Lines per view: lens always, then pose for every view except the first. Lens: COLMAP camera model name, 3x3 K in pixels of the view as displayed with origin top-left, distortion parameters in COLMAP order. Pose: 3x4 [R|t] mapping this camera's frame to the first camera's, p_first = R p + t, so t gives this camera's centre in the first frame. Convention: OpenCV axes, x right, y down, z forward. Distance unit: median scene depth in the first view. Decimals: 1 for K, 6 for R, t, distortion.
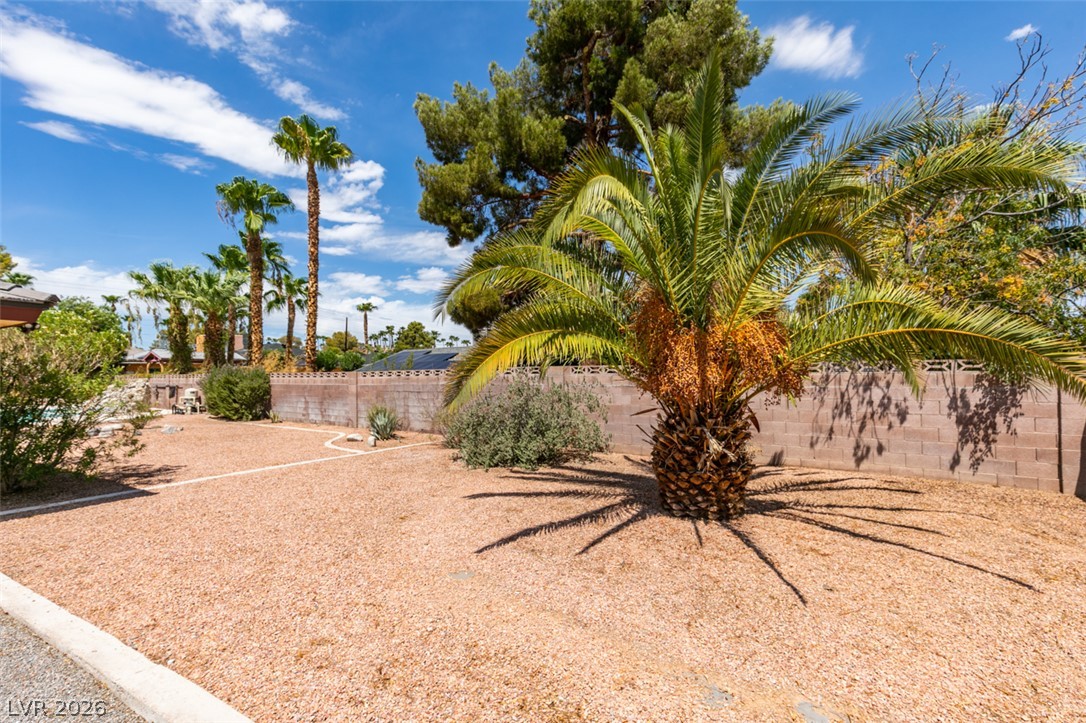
lens RADIAL K [[483.3, 0, 526.5], [0, 483.3, 364.5], [0, 0, 1]] dist [0.002634, -0.000502]
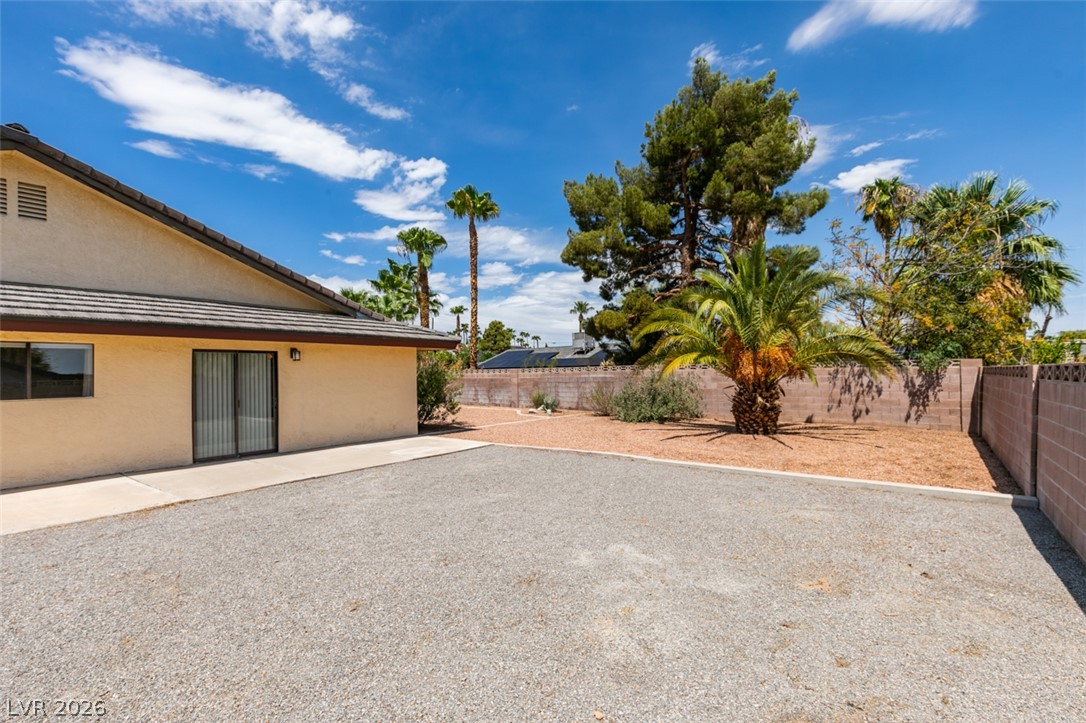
lens RADIAL K [[483.3, 0, 534.0], [0, 483.3, 367.5], [0, 0, 1]] dist [0.002634, -0.000502]
pose [[0.992191, -0.008392, -0.124444, -0.231366], [0.010453, 0.999819, 0.015915, -0.022781], [0.124288, -0.017092, 0.992099, -0.828160]]
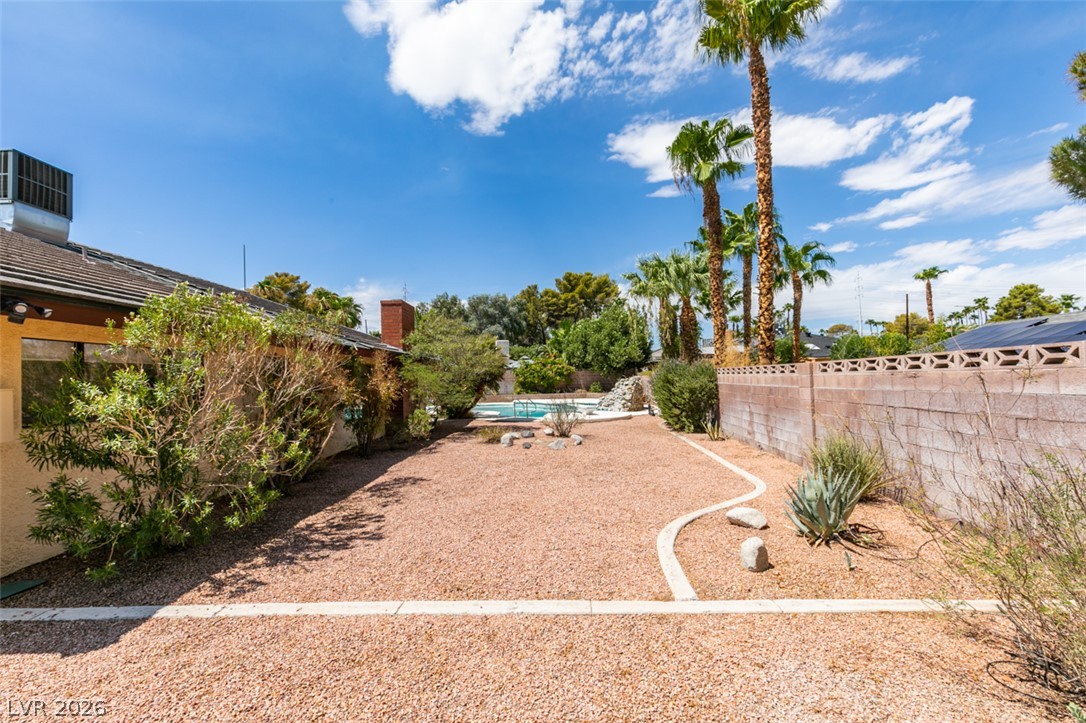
lens RADIAL K [[483.3, 0, 541.6], [0, 483.3, 369.3], [0, 0, 1]] dist [0.002634, -0.000502]
pose [[0.523982, -0.024036, -0.851390, -0.121929], [0.045173, 0.998979, -0.000402, 0.018202], [0.850530, -0.038249, 0.524533, 0.929668]]
